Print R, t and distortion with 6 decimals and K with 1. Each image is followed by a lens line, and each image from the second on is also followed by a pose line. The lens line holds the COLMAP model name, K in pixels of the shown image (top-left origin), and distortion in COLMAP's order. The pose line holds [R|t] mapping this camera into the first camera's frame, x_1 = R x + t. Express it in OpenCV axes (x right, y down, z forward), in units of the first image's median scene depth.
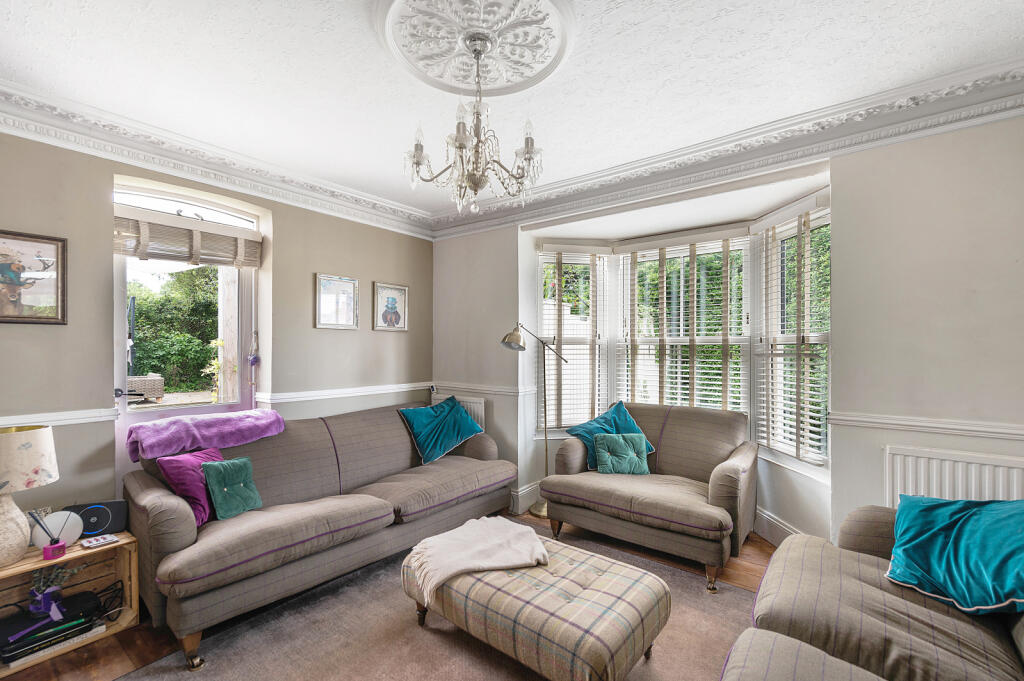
lens RADIAL K [[446.1, 0, 503.0], [0, 446.1, 344.7], [0, 0, 1]] dist [-0.000155, -0.000021]
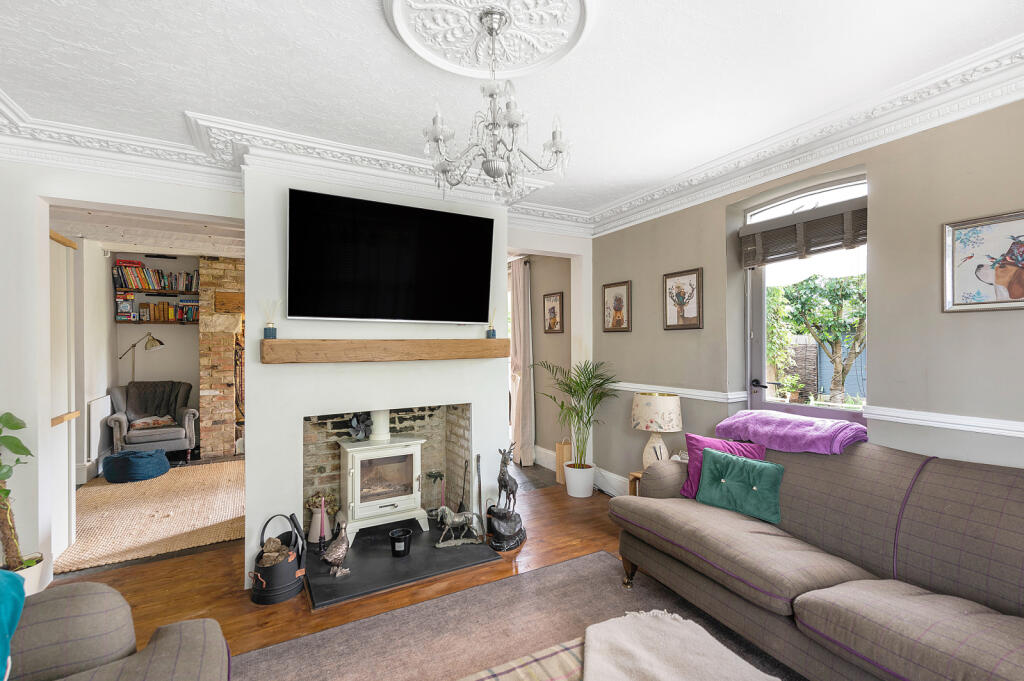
lens RADIAL K [[446.1, 0, 503.0], [0, 446.1, 344.7], [0, 0, 1]] dist [-0.000155, -0.000021]
pose [[-0.372734, 0.002895, -0.927934, 0.601966], [0.007018, 0.999975, 0.000301, 0.002706], [0.927912, -0.006400, -0.372745, 1.026617]]
